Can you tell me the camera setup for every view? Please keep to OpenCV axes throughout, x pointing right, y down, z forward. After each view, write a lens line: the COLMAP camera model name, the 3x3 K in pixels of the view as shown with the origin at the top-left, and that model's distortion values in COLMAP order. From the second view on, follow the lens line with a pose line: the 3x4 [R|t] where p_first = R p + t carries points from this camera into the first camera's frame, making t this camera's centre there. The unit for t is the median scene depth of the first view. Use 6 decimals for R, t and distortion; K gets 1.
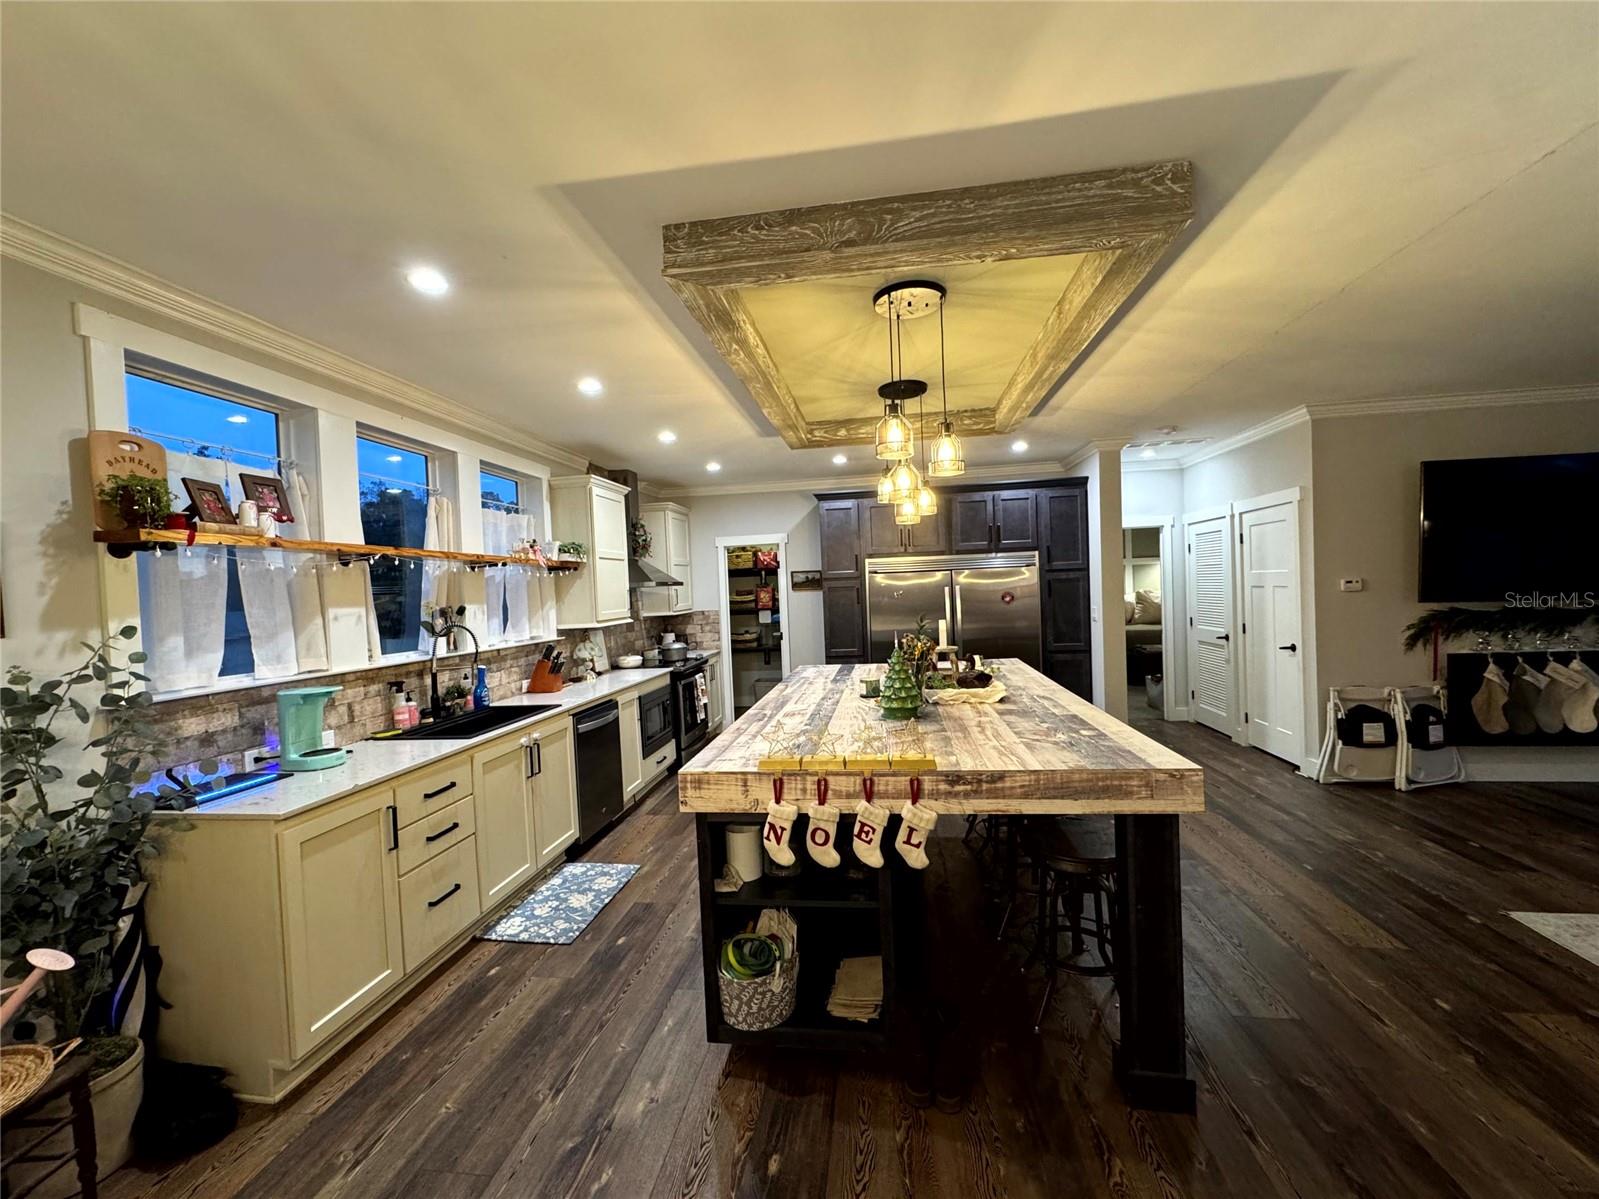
lens RADIAL K [[637.5, 0, 798.3], [0, 637.5, 596.9], [0, 0, 1]] dist [-0.003879, 0.001077]
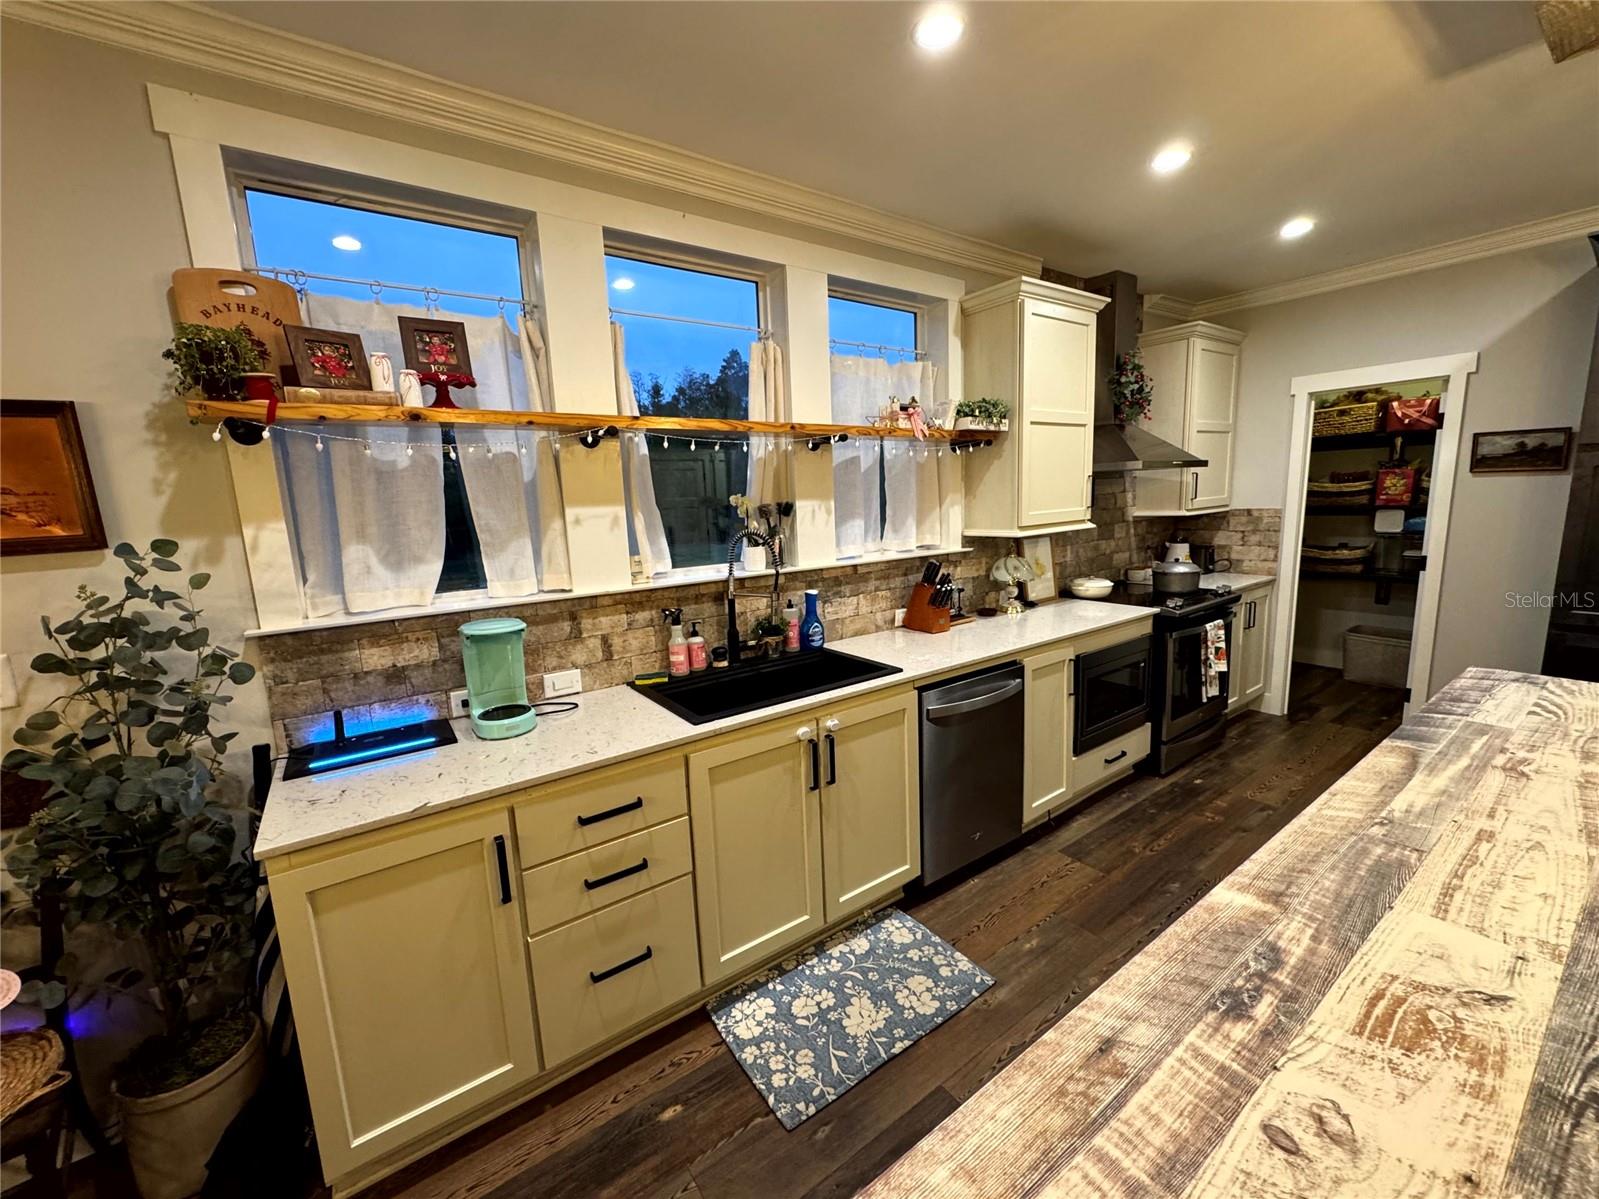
lens RADIAL K [[637.5, 0, 799.9], [0, 637.5, 600.0], [0, 0, 1]] dist [-0.003879, 0.001077]
pose [[0.694150, 0.133158, -0.707407, -0.015782], [0.000967, 0.982568, 0.185901, -0.010369], [0.719830, -0.129727, 0.681921, 0.522799]]
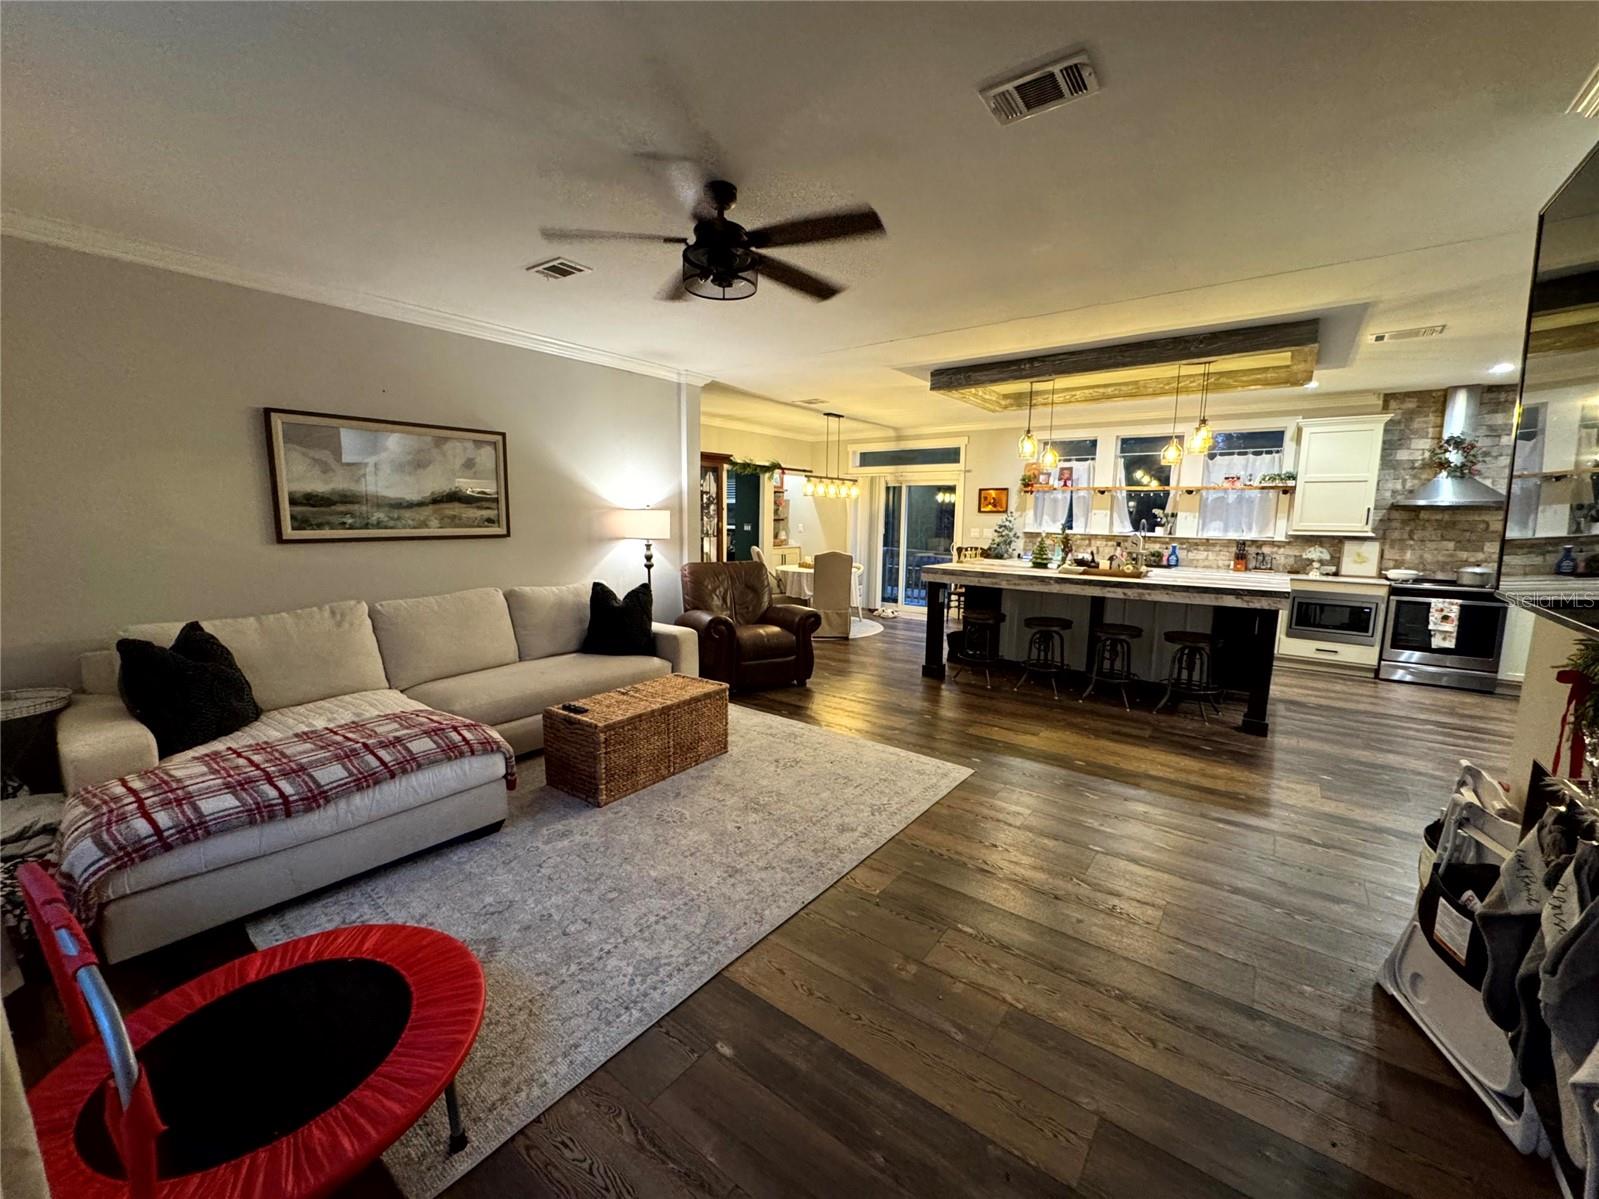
lens RADIAL K [[637.5, 0, 791.6], [0, 637.5, 597.0], [0, 0, 1]] dist [-0.003879, 0.001077]
pose [[-0.495567, 0.155063, -0.854616, 1.787060], [-0.001003, 0.983832, 0.179090, -0.080603], [0.868569, 0.089608, -0.487400, 0.956635]]
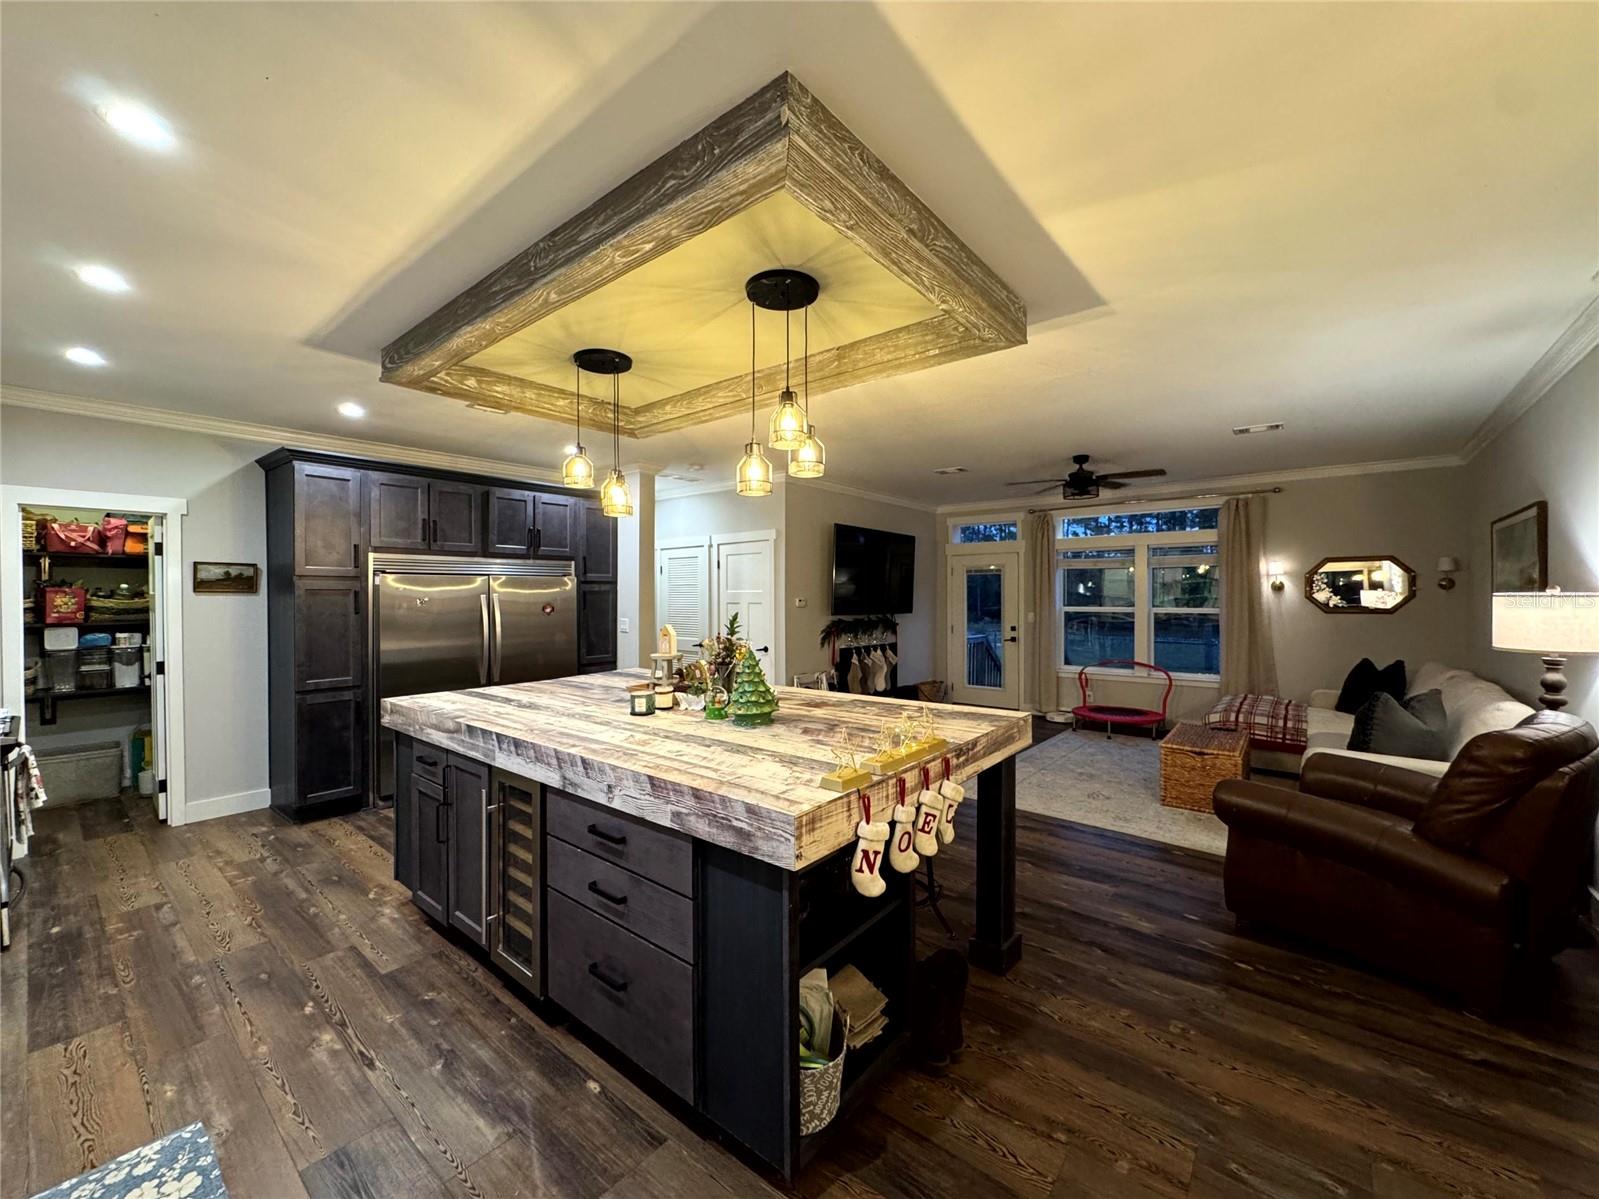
lens RADIAL K [[637.5, 0, 798.8], [0, 637.5, 597.4], [0, 0, 1]] dist [-0.003879, 0.001077]
pose [[0.517817, 0.034436, 0.854798, -0.431188], [-0.004498, 0.999285, -0.037532, 0.028138], [-0.855480, 0.015590, 0.517602, 0.326323]]
